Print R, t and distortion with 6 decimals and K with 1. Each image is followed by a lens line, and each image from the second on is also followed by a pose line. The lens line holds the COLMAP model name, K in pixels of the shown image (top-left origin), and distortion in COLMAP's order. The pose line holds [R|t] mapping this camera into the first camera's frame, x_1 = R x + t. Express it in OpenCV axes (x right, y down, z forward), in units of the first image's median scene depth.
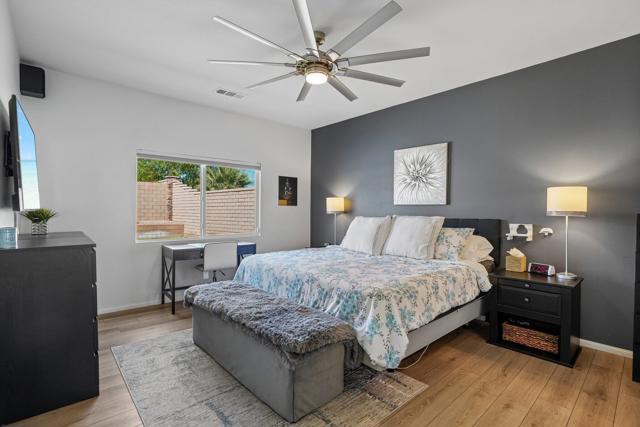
lens RADIAL K [[300.2, 0, 320.3], [0, 300.2, 214.2], [0, 0, 1]] dist [-0.011988, 0.001413]
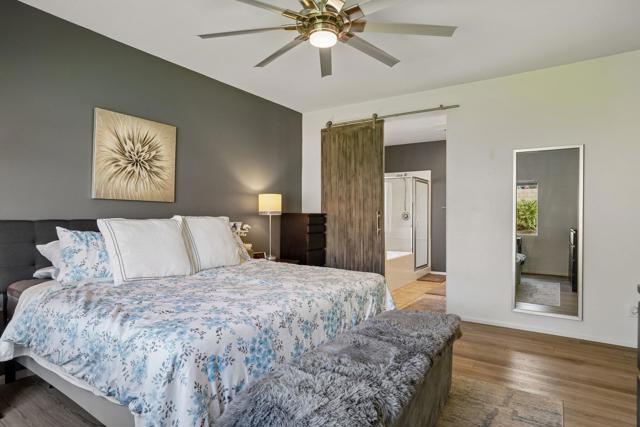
lens RADIAL K [[364.3, 0, 320.3], [0, 364.3, 213.3], [0, 0, 1]] dist [-0.003103, -0.000238]
pose [[-0.242945, -0.004931, 0.970028, -0.608981], [0.000019, 0.999987, 0.005088, -0.007372], [-0.970040, 0.001255, -0.242941, 0.814280]]
